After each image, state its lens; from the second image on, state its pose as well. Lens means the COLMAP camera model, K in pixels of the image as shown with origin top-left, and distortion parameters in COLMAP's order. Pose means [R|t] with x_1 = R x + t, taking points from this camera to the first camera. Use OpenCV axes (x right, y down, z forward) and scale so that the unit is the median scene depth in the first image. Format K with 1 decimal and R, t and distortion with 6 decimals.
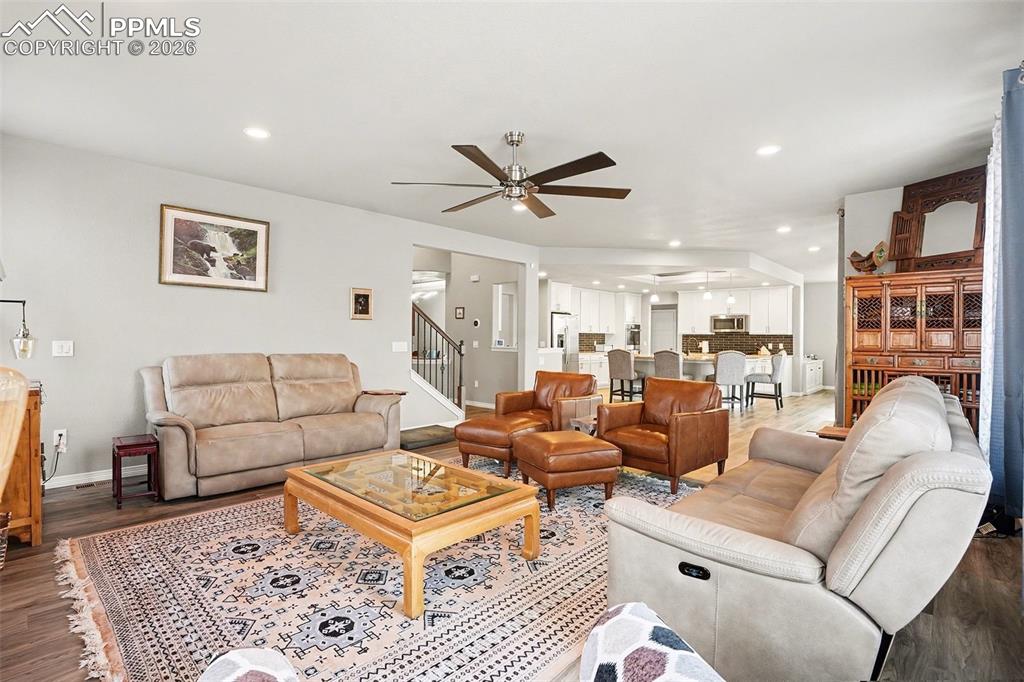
lens RADIAL K [[477.7, 0, 512.0], [0, 477.7, 341.0], [0, 0, 1]] dist [-0.000704, -0.000053]
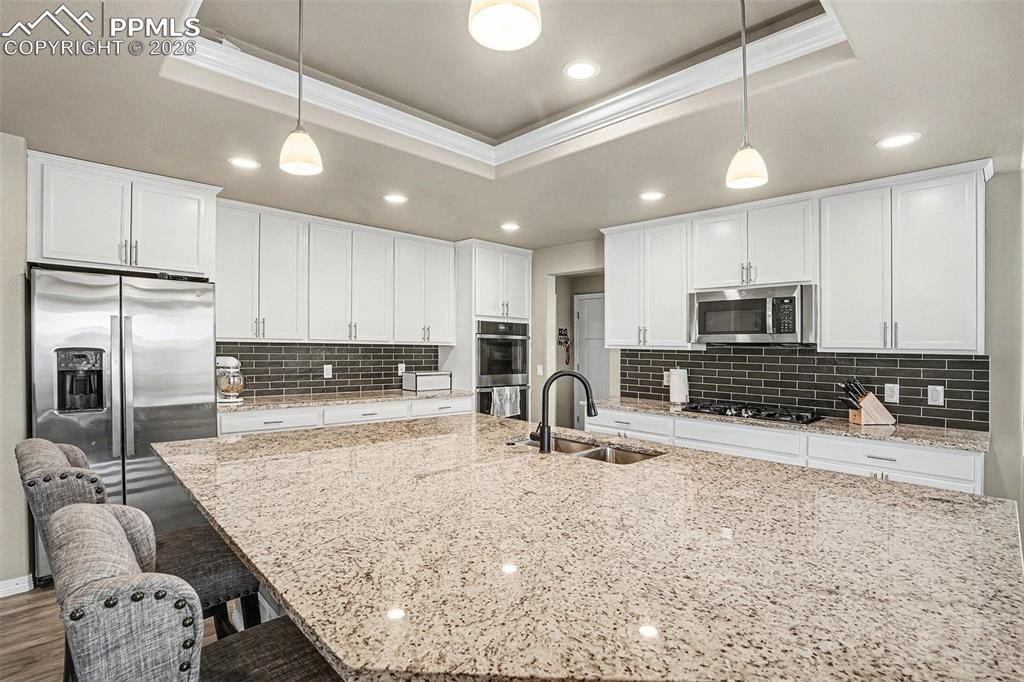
lens RADIAL K [[519.9, 0, 512.0], [0, 519.9, 341.0], [0, 0, 1]] dist [-0.000249, -0.000074]
pose [[0.997826, 0.006647, -0.065561, 0.321003], [-0.007817, 0.999815, -0.017601, -0.013004], [0.065432, 0.018075, 0.997693, 0.649200]]
